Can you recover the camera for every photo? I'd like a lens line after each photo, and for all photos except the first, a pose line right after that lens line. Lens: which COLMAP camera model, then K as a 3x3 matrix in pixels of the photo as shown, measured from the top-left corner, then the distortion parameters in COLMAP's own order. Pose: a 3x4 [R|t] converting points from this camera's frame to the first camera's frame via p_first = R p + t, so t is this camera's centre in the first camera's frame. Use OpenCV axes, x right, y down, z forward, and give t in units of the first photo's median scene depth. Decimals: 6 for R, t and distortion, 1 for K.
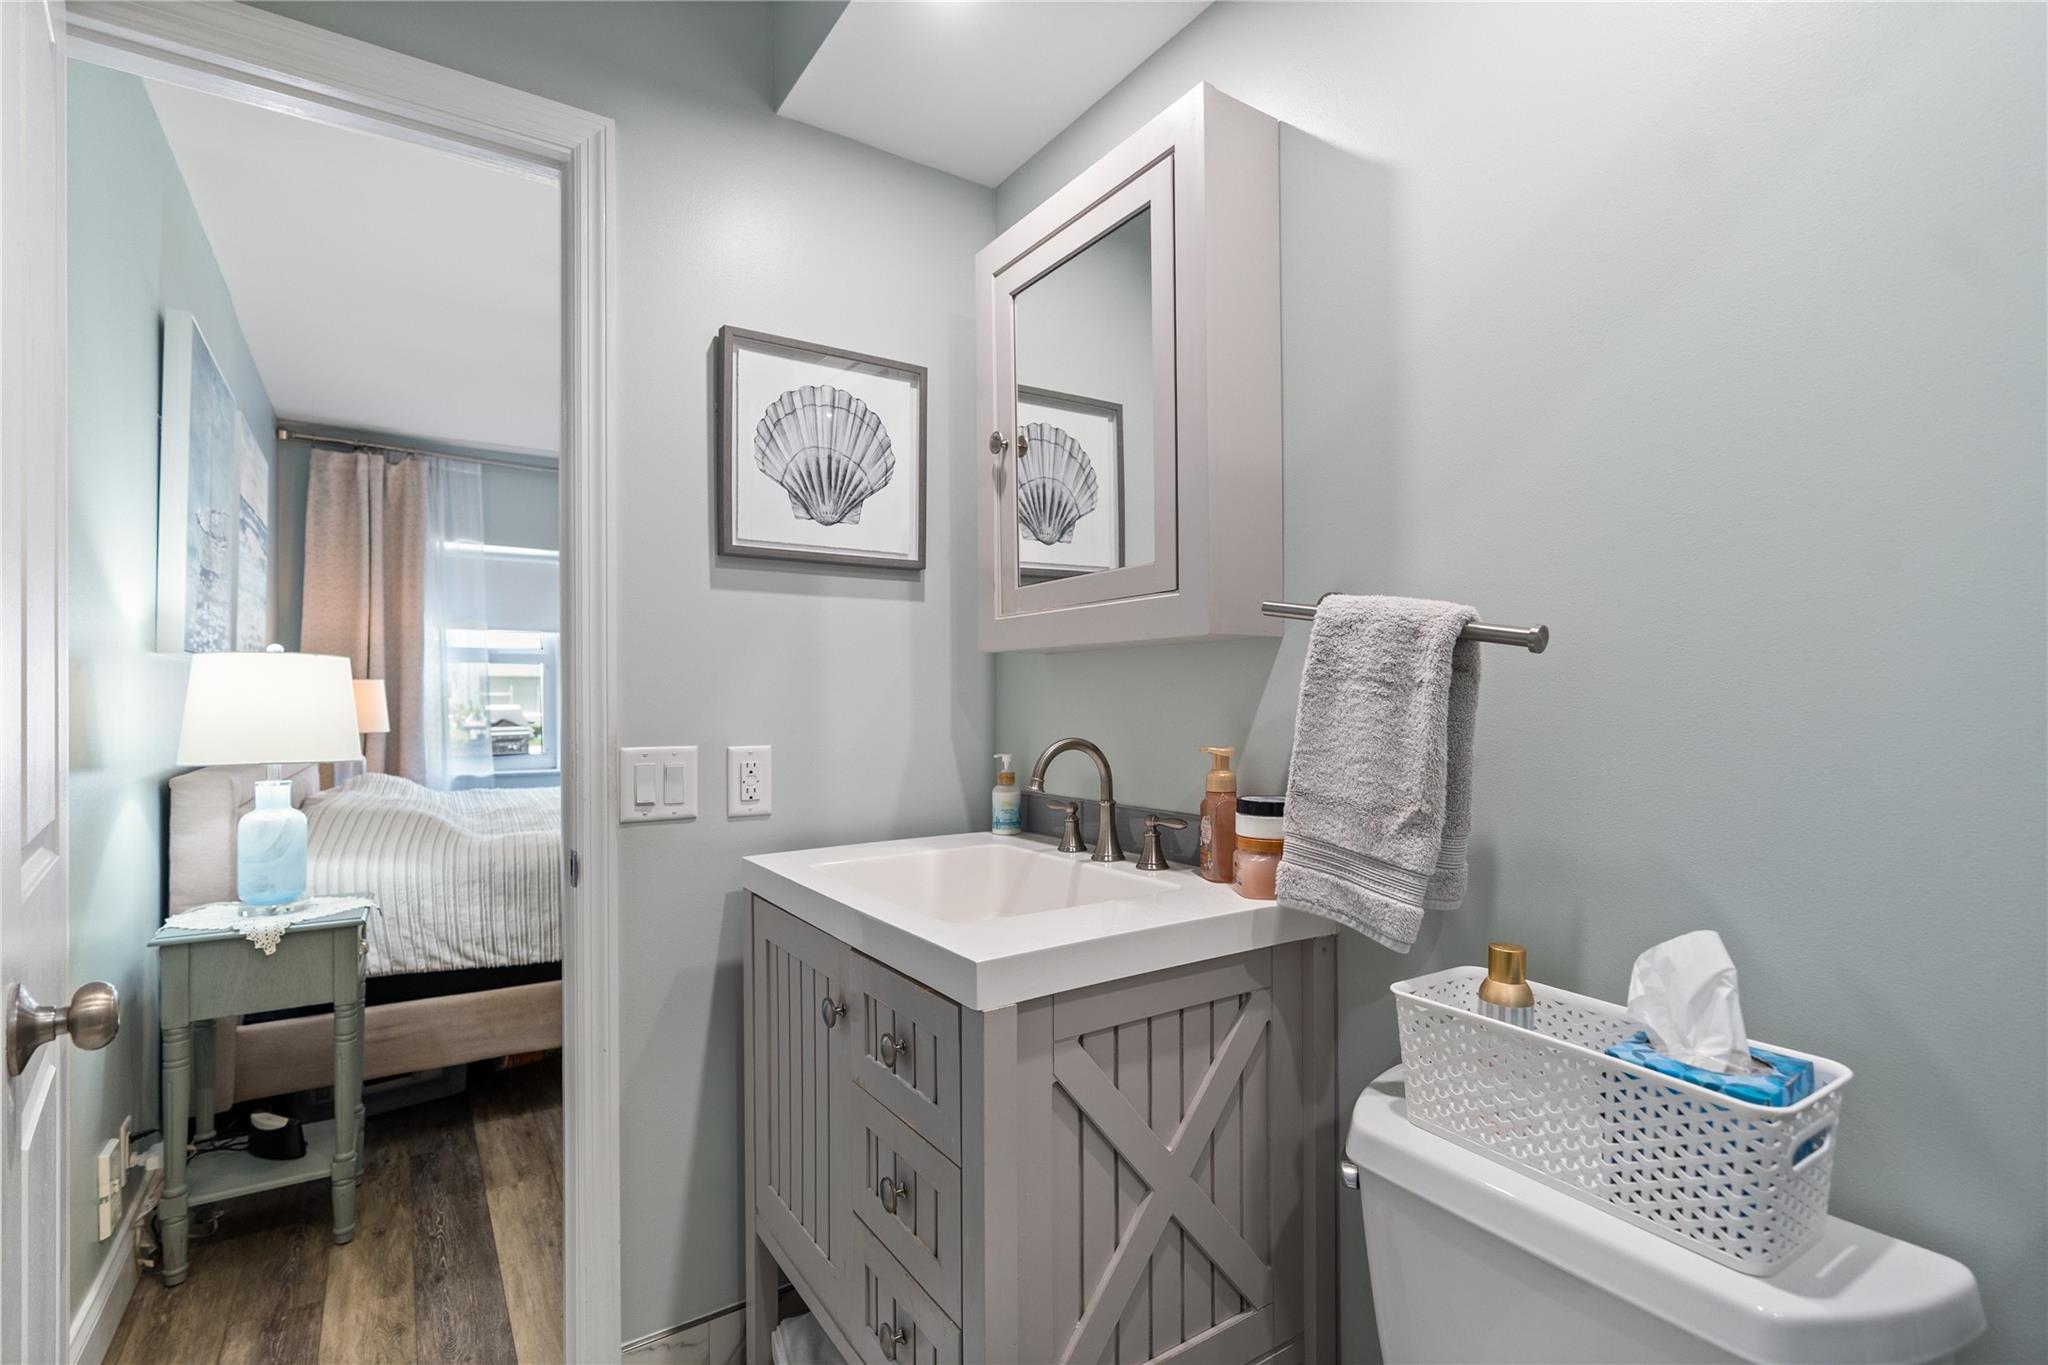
lens RADIAL K [[956.4, 0, 1016.7], [0, 956.4, 693.0], [0, 0, 1]] dist [-0.010681, 0.004984]
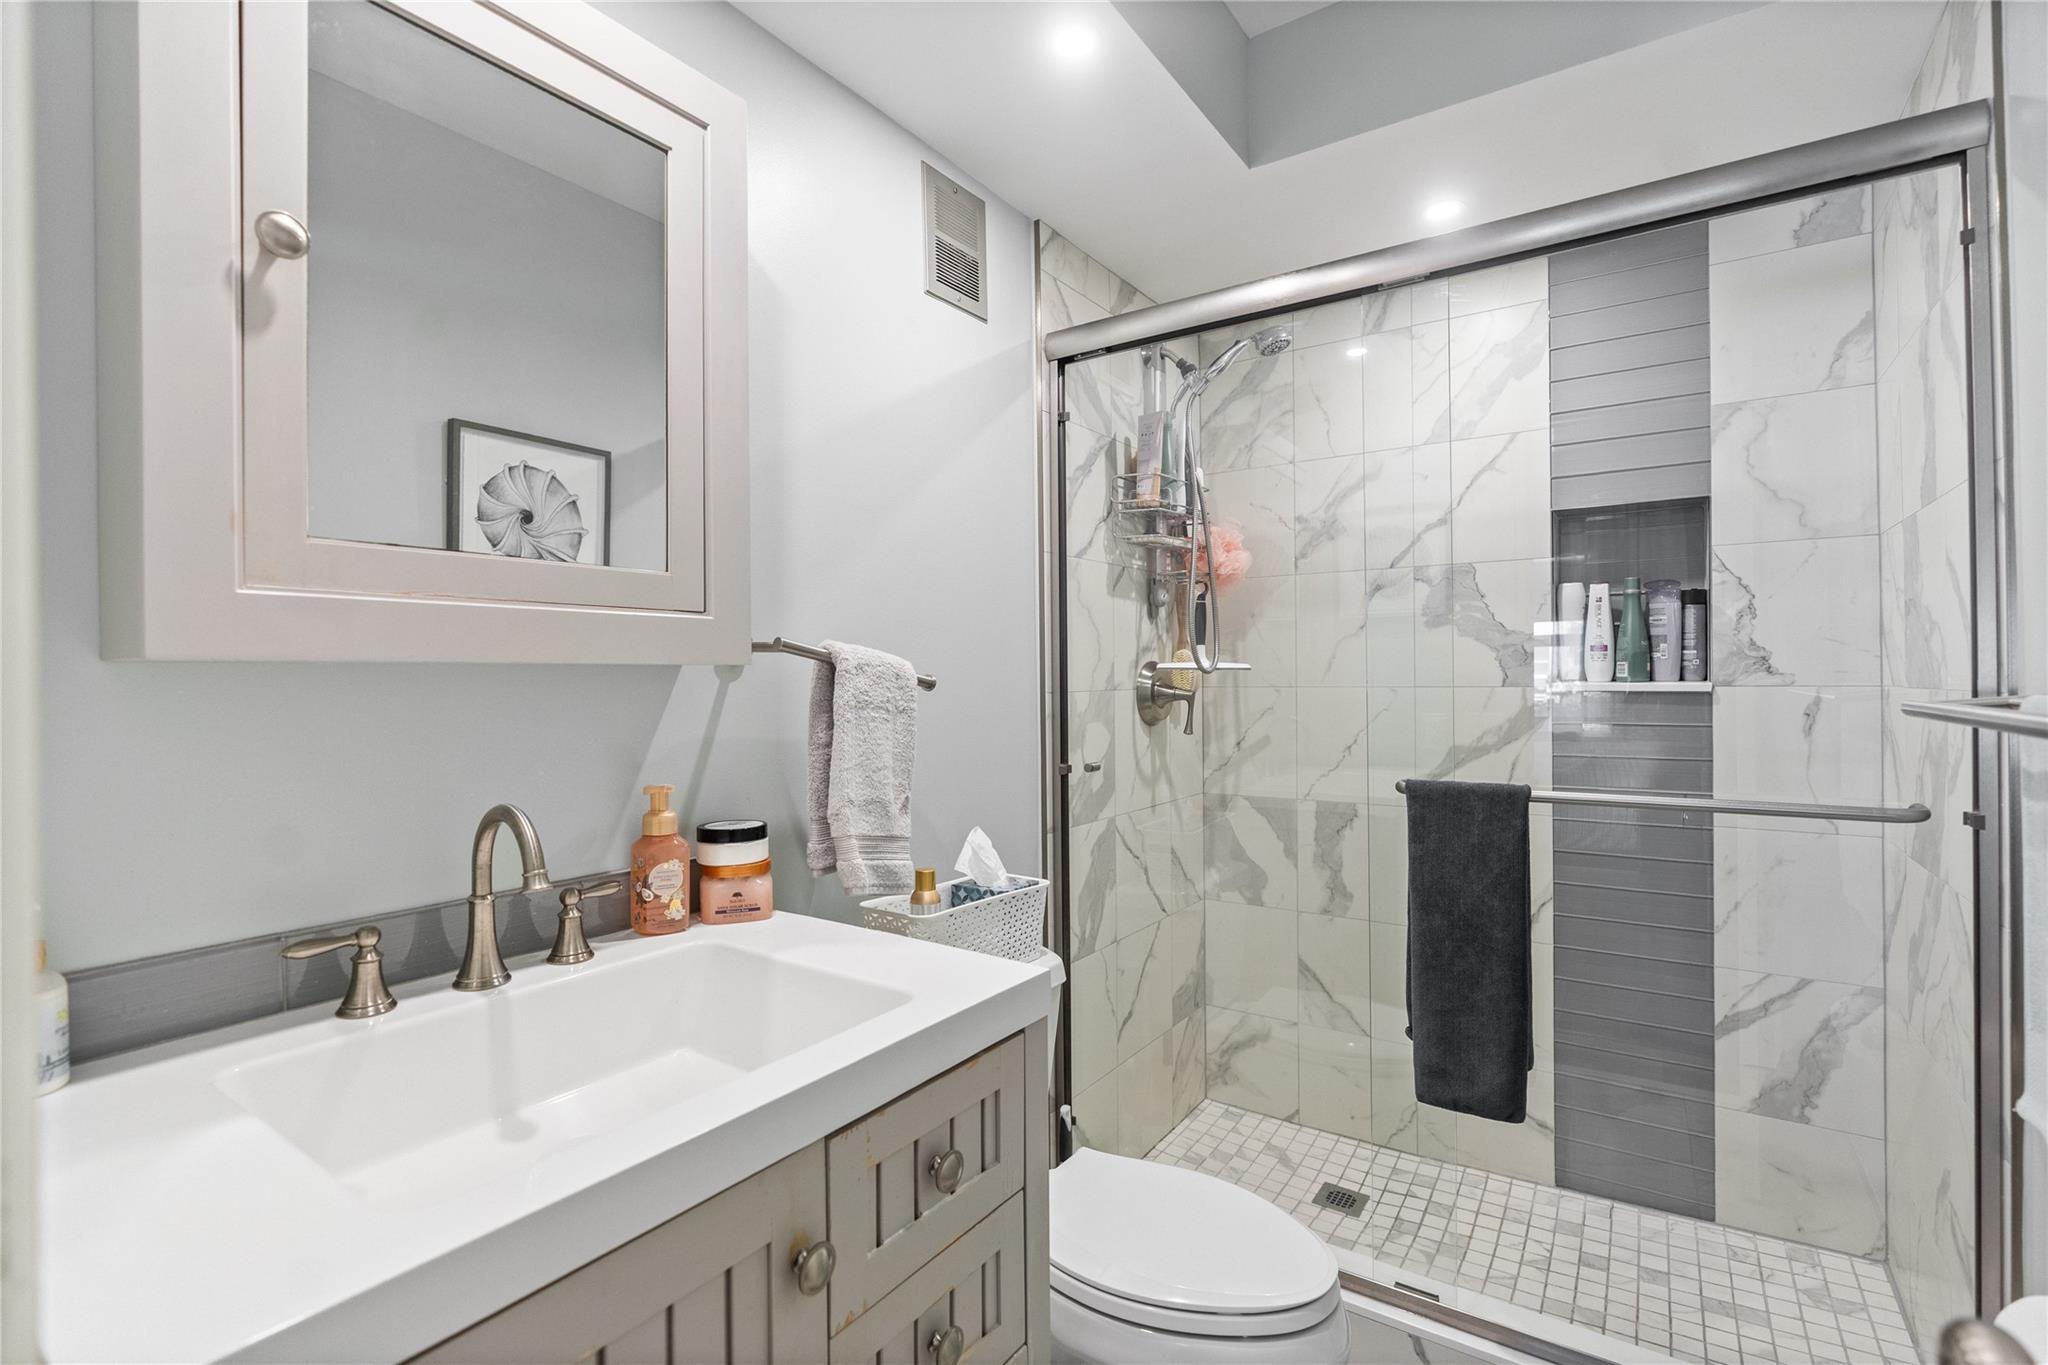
lens RADIAL K [[956.4, 0, 1020.6], [0, 956.4, 674.2], [0, 0, 1]] dist [-0.010681, 0.004984]
pose [[-0.379289, 0.011025, 0.925213, -0.758501], [0.002330, 0.999937, -0.010960, -0.036949], [-0.925275, -0.002001, -0.379291, 1.034573]]
